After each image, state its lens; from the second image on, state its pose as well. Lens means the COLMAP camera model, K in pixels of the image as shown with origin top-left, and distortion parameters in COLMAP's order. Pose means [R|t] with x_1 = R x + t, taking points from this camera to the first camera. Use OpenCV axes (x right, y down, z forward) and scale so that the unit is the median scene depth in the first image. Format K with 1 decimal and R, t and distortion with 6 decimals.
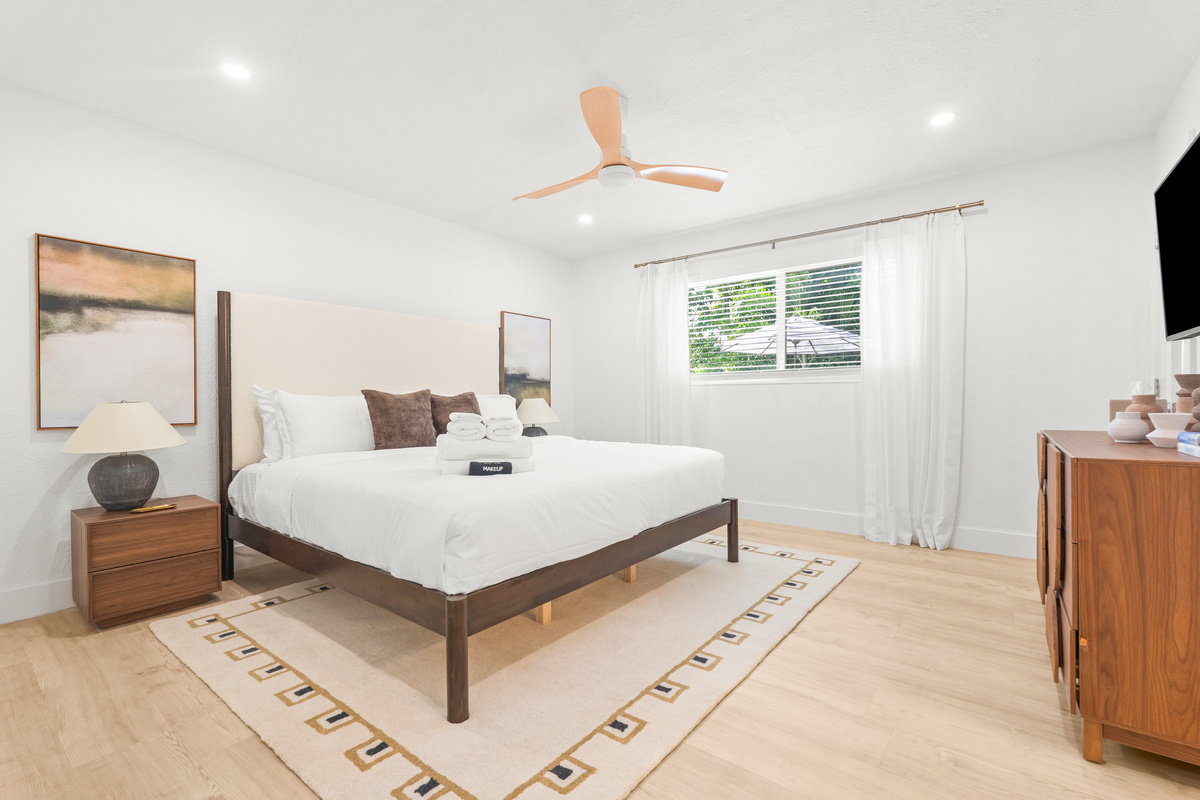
lens RADIAL K [[530.0, 0, 596.6], [0, 530.0, 401.6], [0, 0, 1]] dist [0.000789, -0.000106]
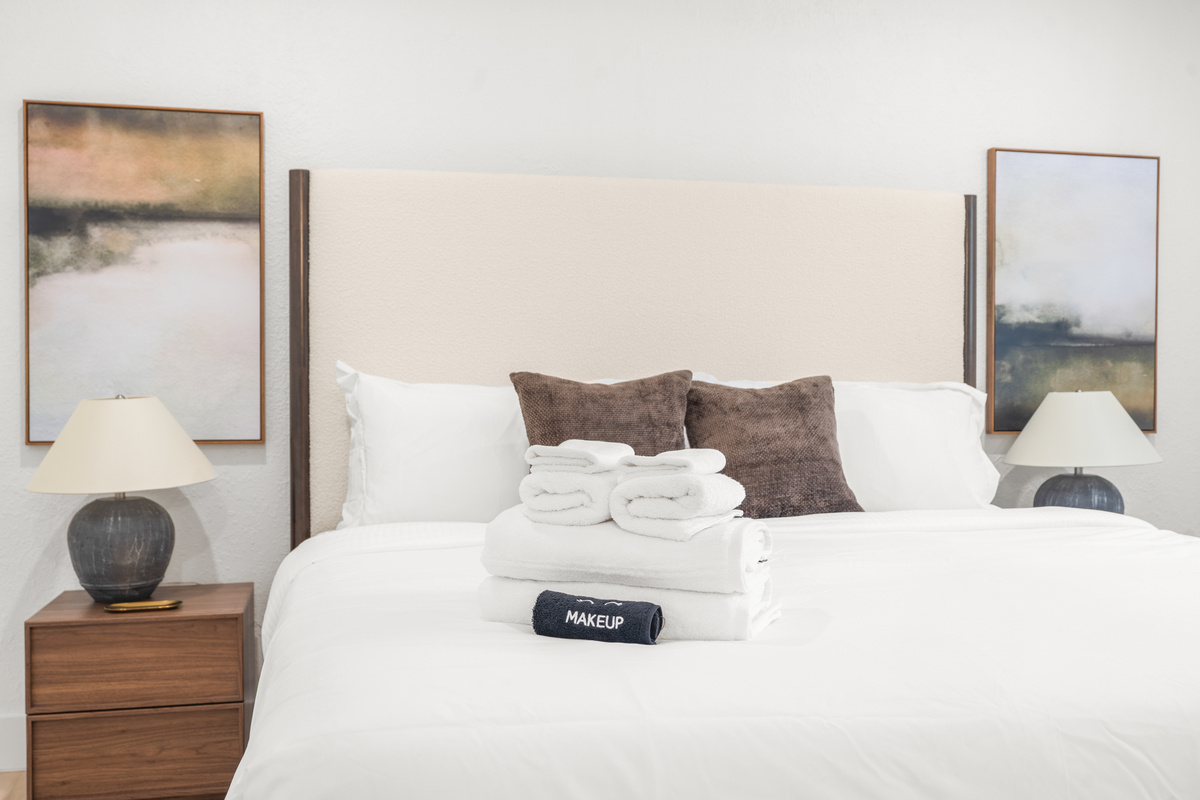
lens RADIAL K [[1184.9, 0, 598.1], [0, 1184.9, 398.1], [0, 0, 1]] dist [0.017584, 0.000000]
pose [[0.779020, 0.012347, -0.626877, 0.218204], [-0.007401, 0.999918, 0.010497, -0.014229], [0.626955, -0.003538, 0.779047, 0.367803]]
